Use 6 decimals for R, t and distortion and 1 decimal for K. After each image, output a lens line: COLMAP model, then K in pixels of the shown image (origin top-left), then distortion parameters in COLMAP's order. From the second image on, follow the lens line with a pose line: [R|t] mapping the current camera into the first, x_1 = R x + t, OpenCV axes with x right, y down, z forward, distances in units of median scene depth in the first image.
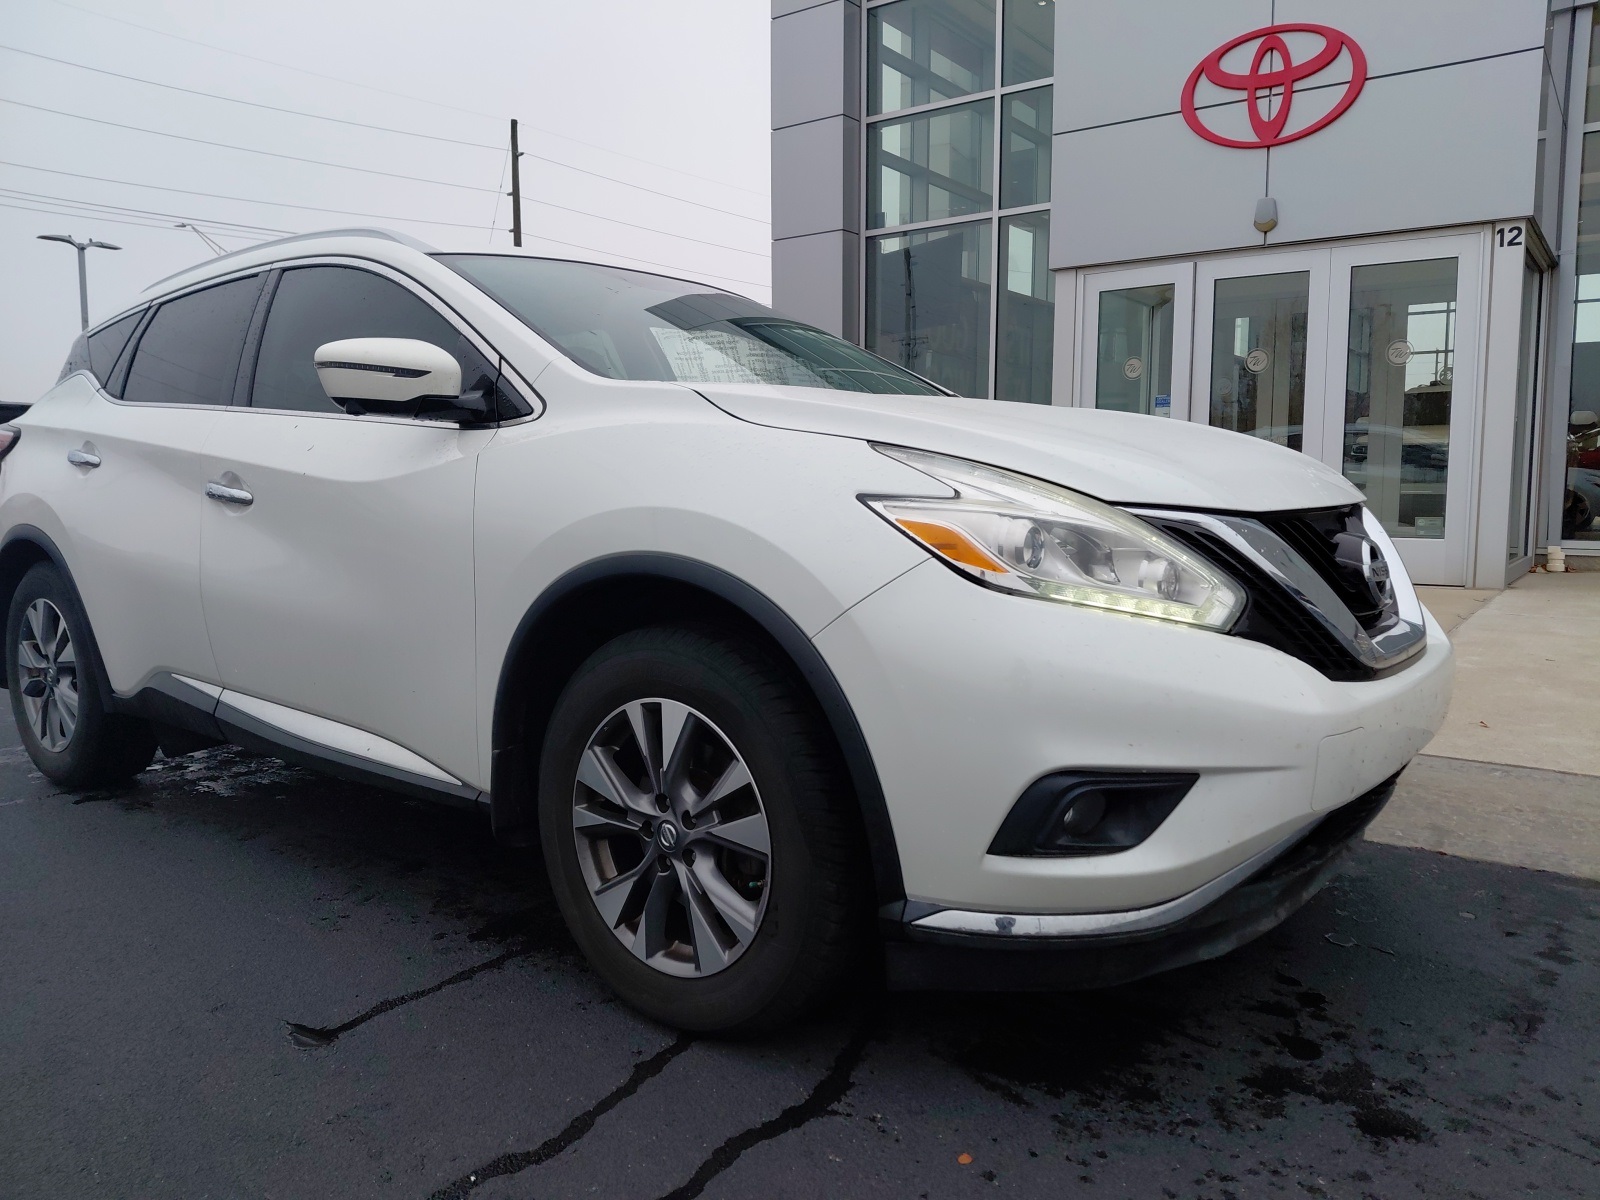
lens RADIAL K [[1180.2, 0, 804.4], [0, 1180.2, 606.1], [0, 0, 1]] dist [0.045130, -0.053215]
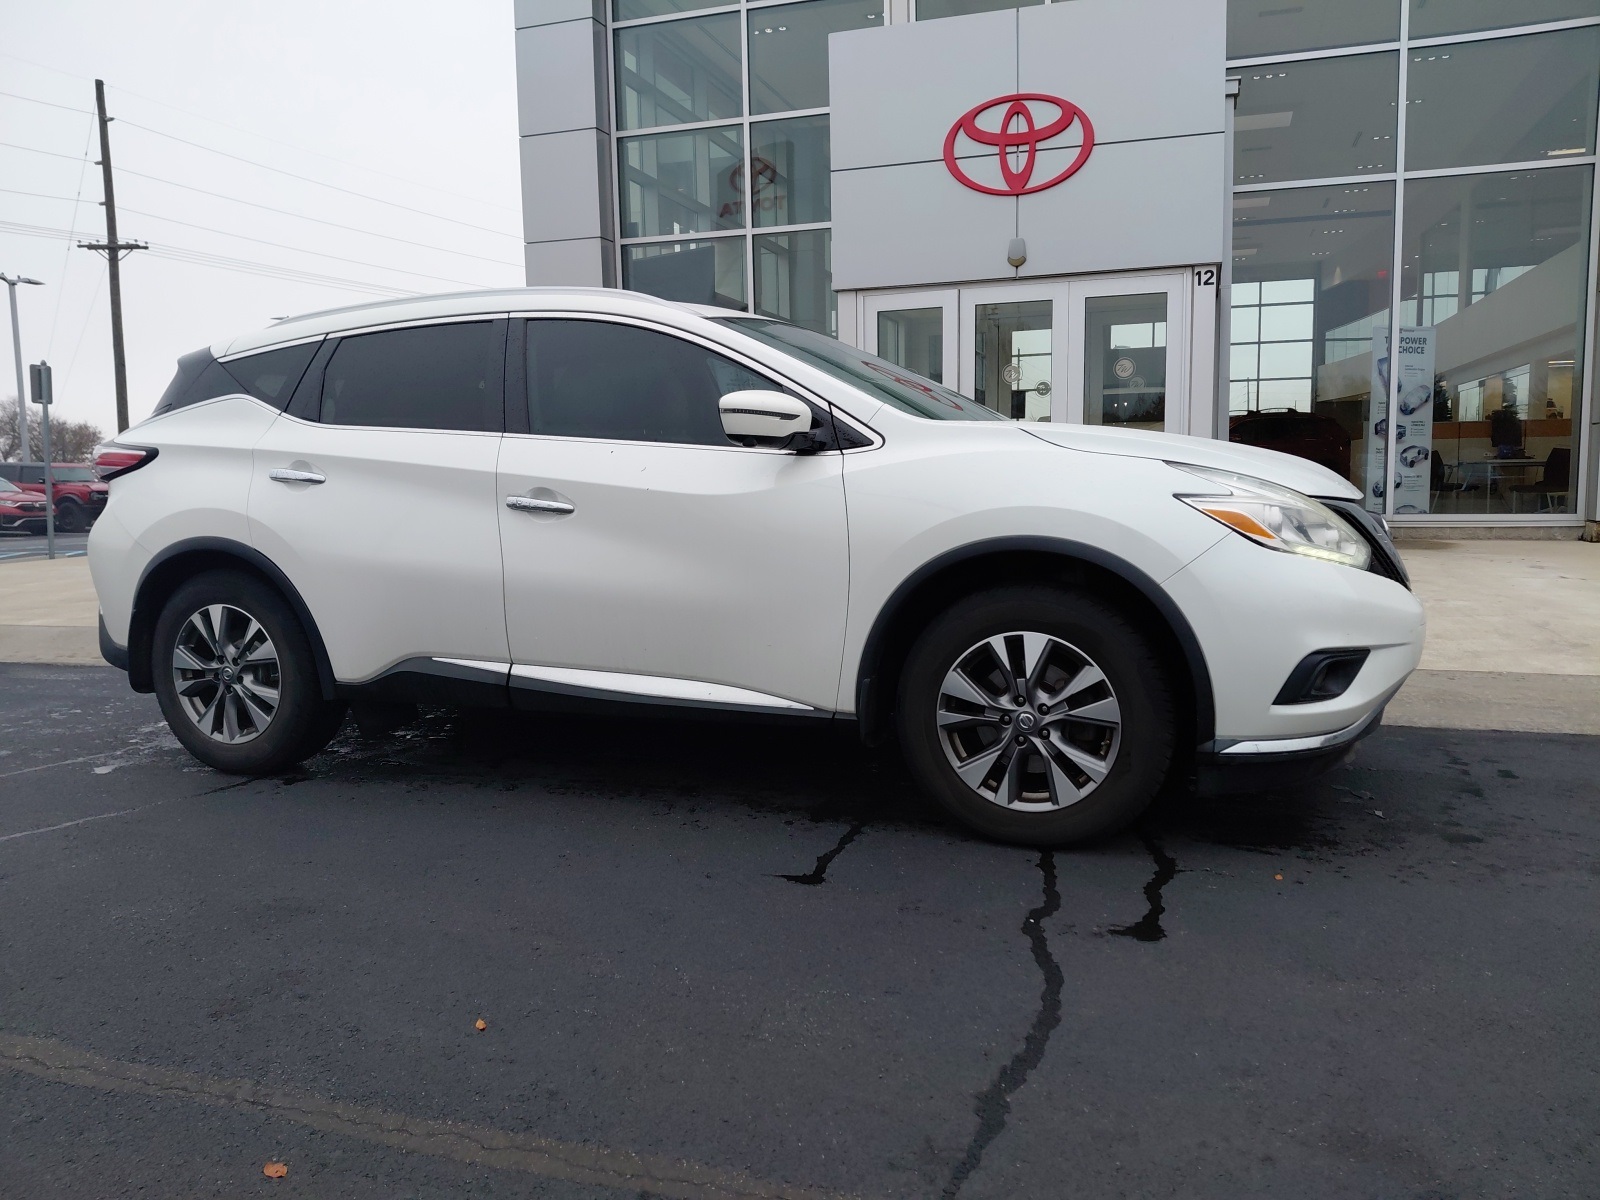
lens RADIAL K [[1180.2, 0, 778.5], [0, 1180.2, 614.0], [0, 0, 1]] dist [0.045130, -0.053215]
pose [[0.959726, -0.050350, 0.276390, -0.715279], [0.046744, 0.998714, 0.019626, 0.008763], [-0.277023, -0.005916, 0.960845, -0.323303]]
